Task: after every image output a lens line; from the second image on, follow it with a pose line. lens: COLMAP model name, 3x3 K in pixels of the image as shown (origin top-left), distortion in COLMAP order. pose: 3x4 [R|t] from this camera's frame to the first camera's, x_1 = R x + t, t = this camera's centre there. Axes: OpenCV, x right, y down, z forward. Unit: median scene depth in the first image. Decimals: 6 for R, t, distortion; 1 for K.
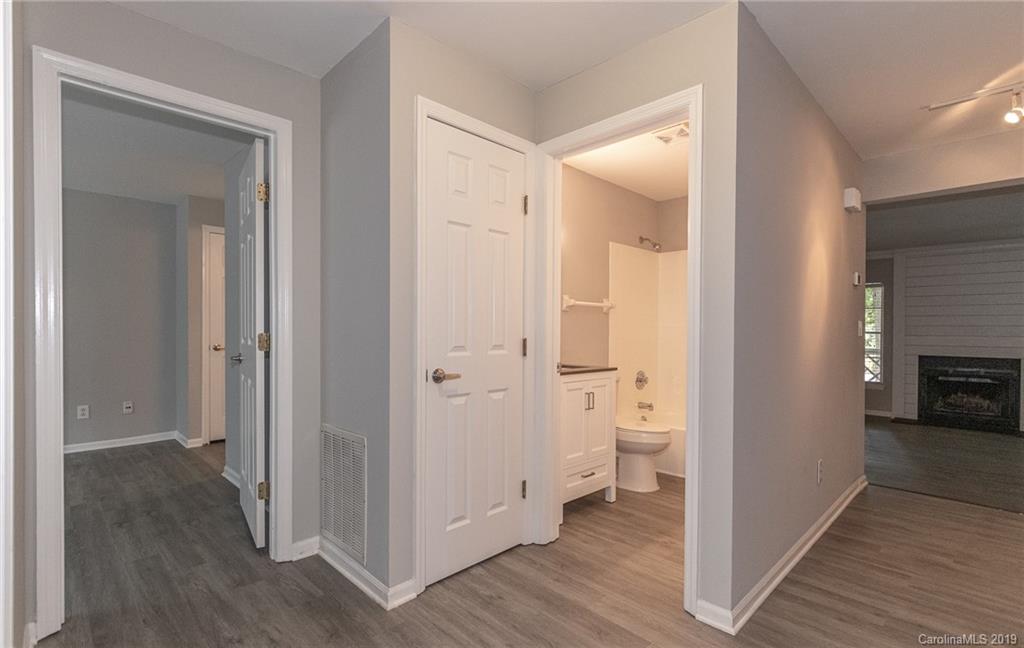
lens RADIAL K [[476.3, 0, 517.9], [0, 476.3, 333.4], [0, 0, 1]] dist [0.004653, -0.001595]
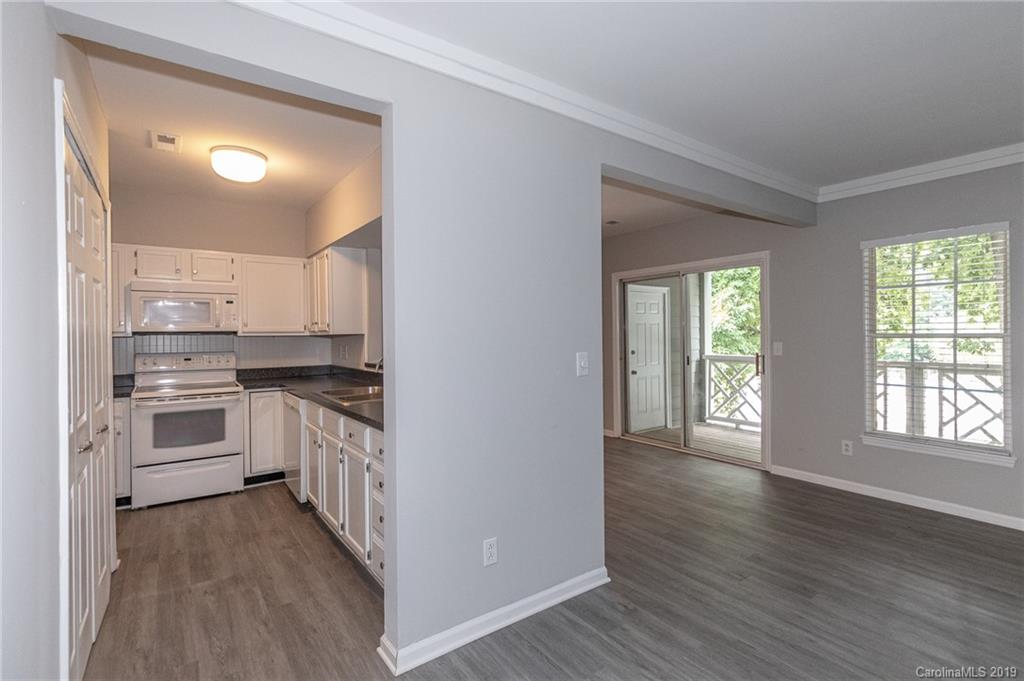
lens RADIAL K [[479.1, 0, 511.1], [0, 479.1, 332.9], [0, 0, 1]] dist [0.007285, -0.005108]
pose [[0.988561, -0.020265, -0.149456, 0.414641], [0.018766, 0.999759, -0.011430, -0.008513], [0.149652, 0.008495, 0.988702, 0.543031]]
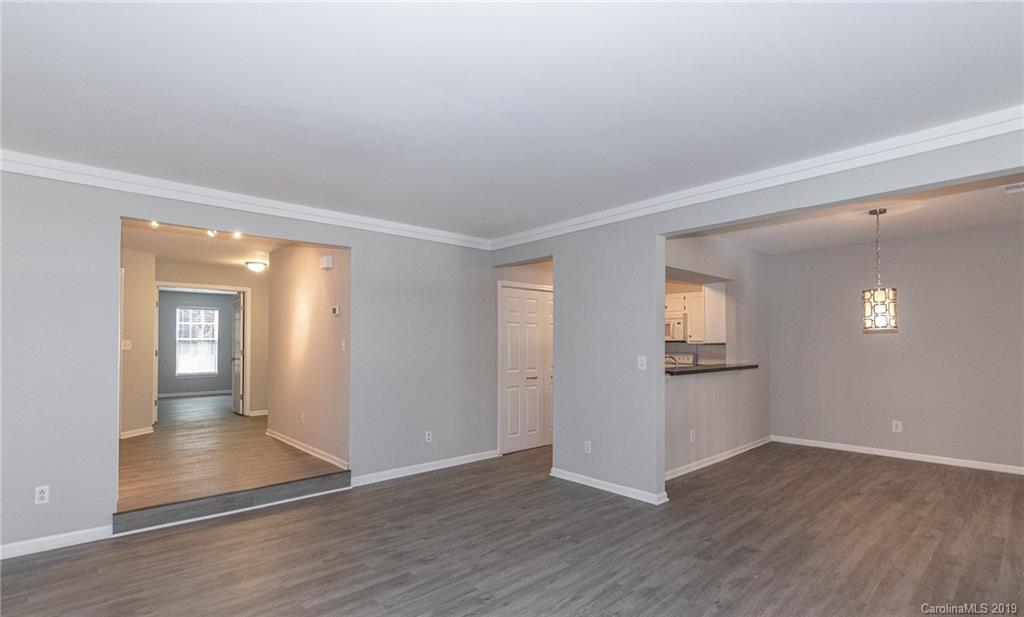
lens RADIAL K [[479.3, 0, 505.2], [0, 479.3, 335.6], [0, 0, 1]] dist [0.004234, -0.003777]
pose [[-0.037115, -0.028627, -0.998901, 1.036136], [-0.007165, 0.999572, -0.028380, -0.003532], [0.999285, 0.006104, -0.037305, 0.770762]]
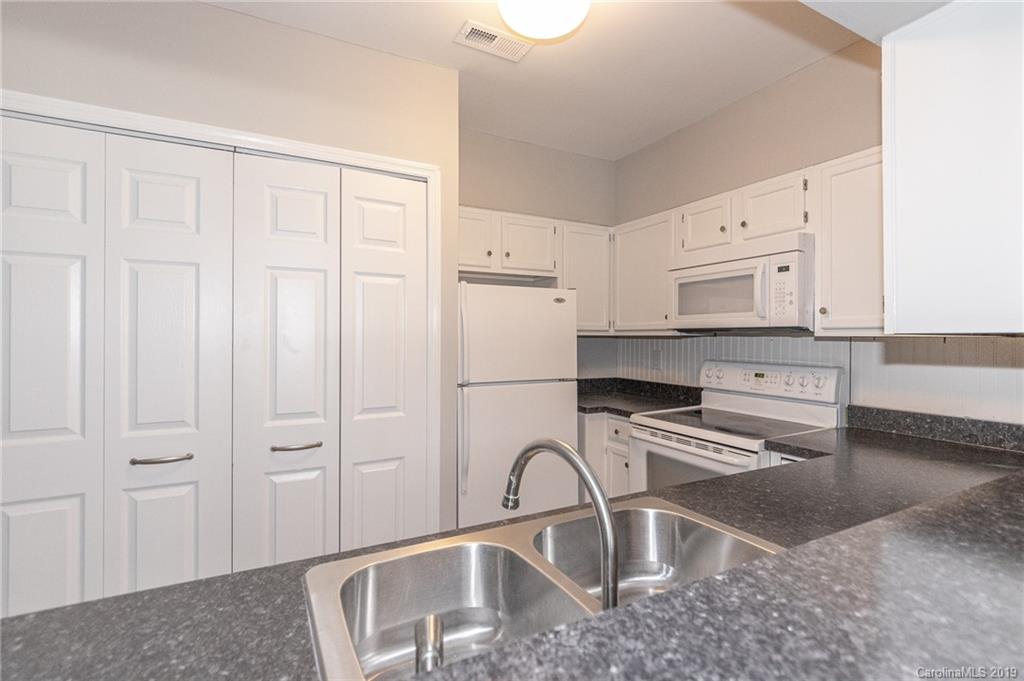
lens RADIAL K [[479.1, 0, 508.9], [0, 479.1, 332.7], [0, 0, 1]] dist [0.007285, -0.005108]
pose [[-0.279009, -0.018068, -0.960118, 0.308563], [-0.013900, 0.999794, -0.014775, -0.013885], [0.960188, 0.009223, -0.279203, 1.033491]]
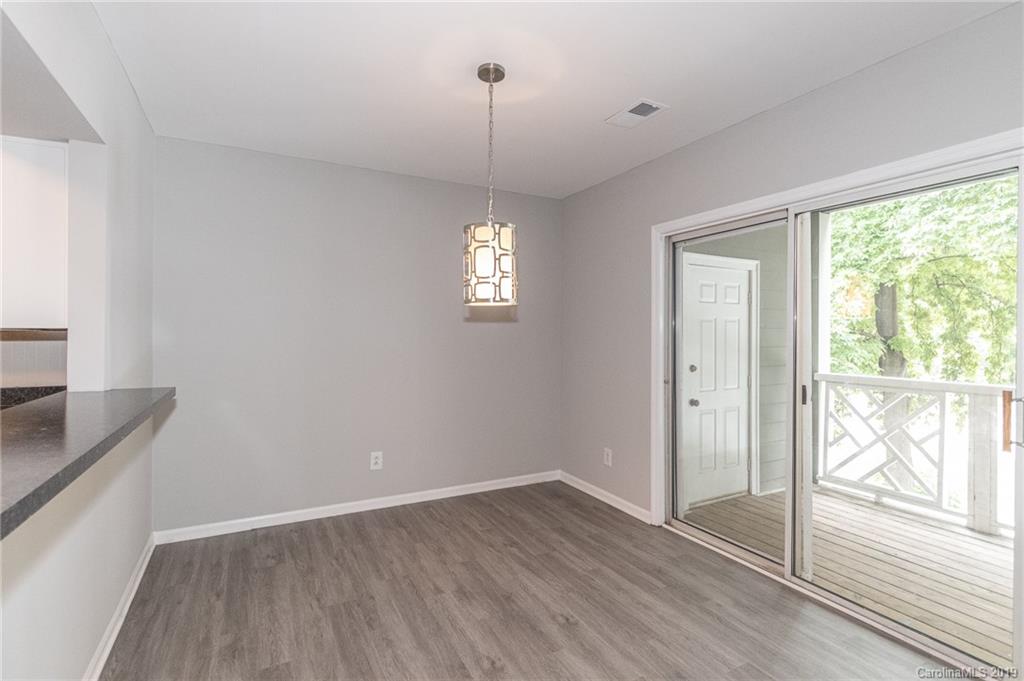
lens RADIAL K [[479.1, 0, 514.1], [0, 479.1, 335.1], [0, 0, 1]] dist [0.007285, -0.005108]
pose [[0.959204, -0.006603, -0.282637, 0.472910], [0.003315, 0.999921, -0.012108, -0.009444], [0.282694, 0.010677, 0.959151, 0.943213]]
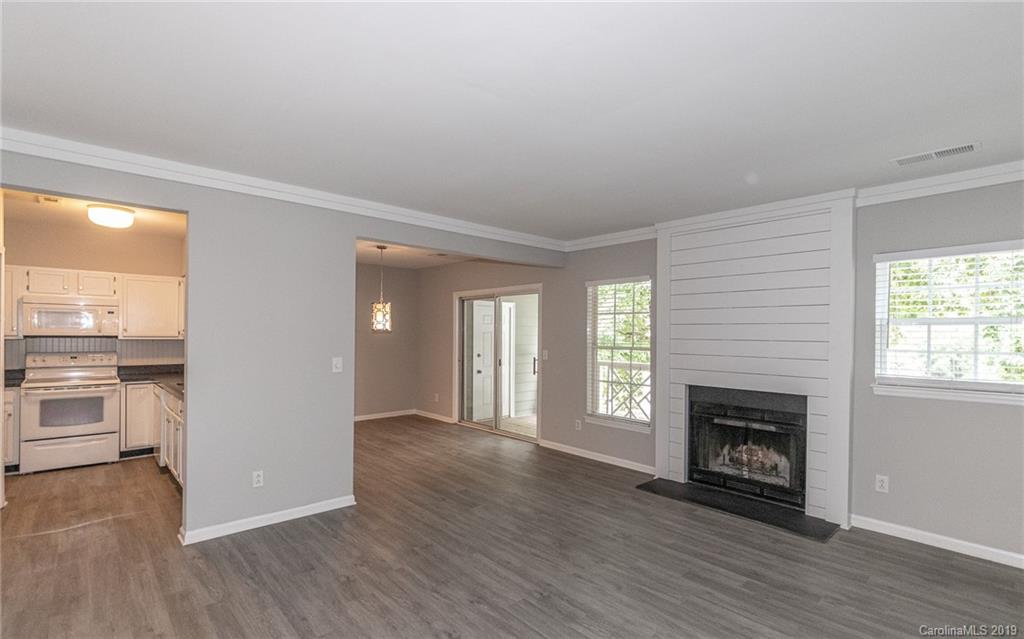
lens RADIAL K [[476.3, 0, 509.7], [0, 476.3, 335.1], [0, 0, 1]] dist [0.004653, -0.001595]
pose [[0.999258, -0.002221, -0.038450, 0.646173], [0.002011, 0.999983, -0.005481, -0.020322], [0.038462, 0.005400, 0.999245, 0.347471]]
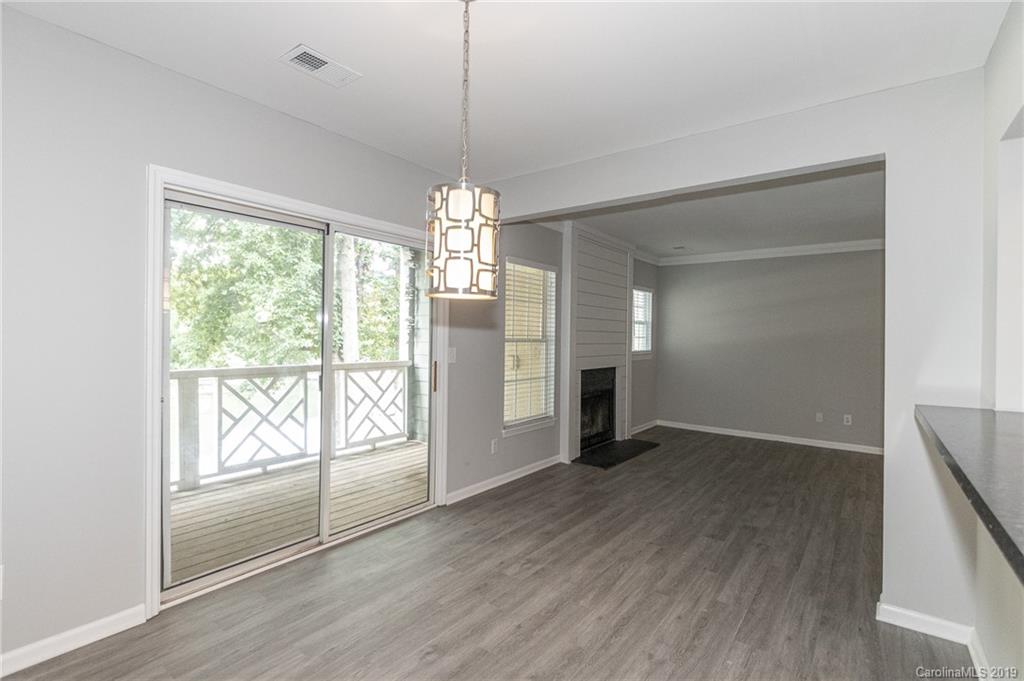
lens RADIAL K [[479.1, 0, 503.8], [0, 479.1, 331.8], [0, 0, 1]] dist [0.007285, -0.005108]
pose [[-0.138361, -0.007094, 0.990356, 0.110777], [-0.010027, 0.999933, 0.005762, -0.019185], [-0.990331, -0.009134, -0.138423, 1.271397]]
